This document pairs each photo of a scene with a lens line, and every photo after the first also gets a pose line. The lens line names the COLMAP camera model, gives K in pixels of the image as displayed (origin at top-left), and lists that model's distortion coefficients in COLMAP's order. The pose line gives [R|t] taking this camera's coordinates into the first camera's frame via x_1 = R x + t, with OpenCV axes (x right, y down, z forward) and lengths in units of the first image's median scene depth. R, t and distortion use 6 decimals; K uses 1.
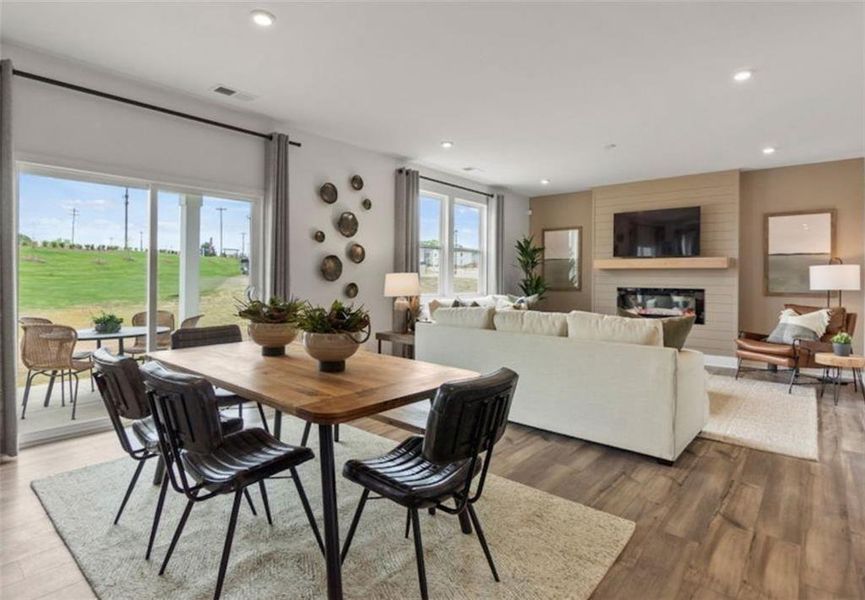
lens RADIAL K [[441.8, 0, 444.4], [0, 441.8, 278.8], [0, 0, 1]] dist [-0.001086, -0.000647]
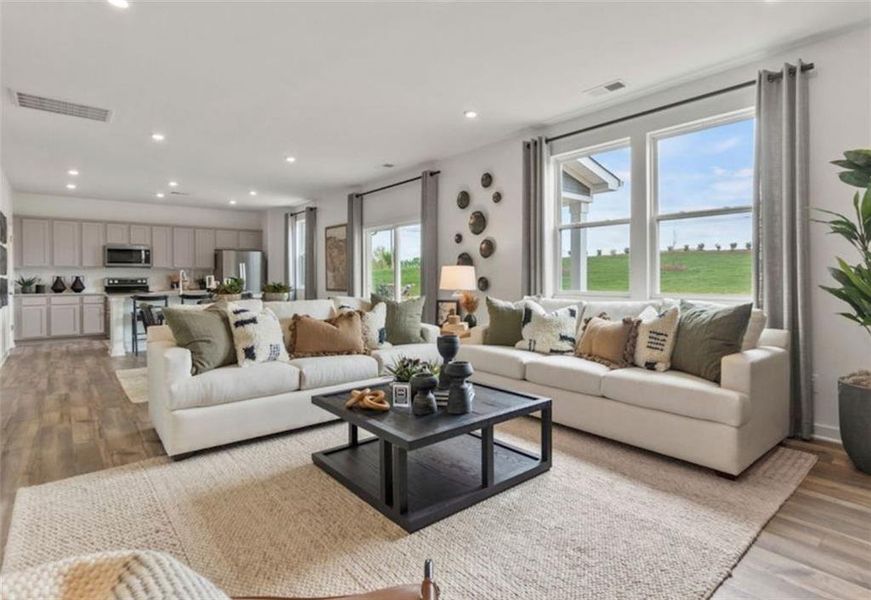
lens RADIAL K [[435.6, 0, 423.7], [0, 435.6, 280.4], [0, 0, 1]] dist [0.004439, 0.000788]
pose [[-0.183906, -0.002057, -0.982942, 0.892135], [0.000464, 0.999998, -0.002179, 0.020847], [0.982944, -0.000857, -0.183904, 1.118382]]
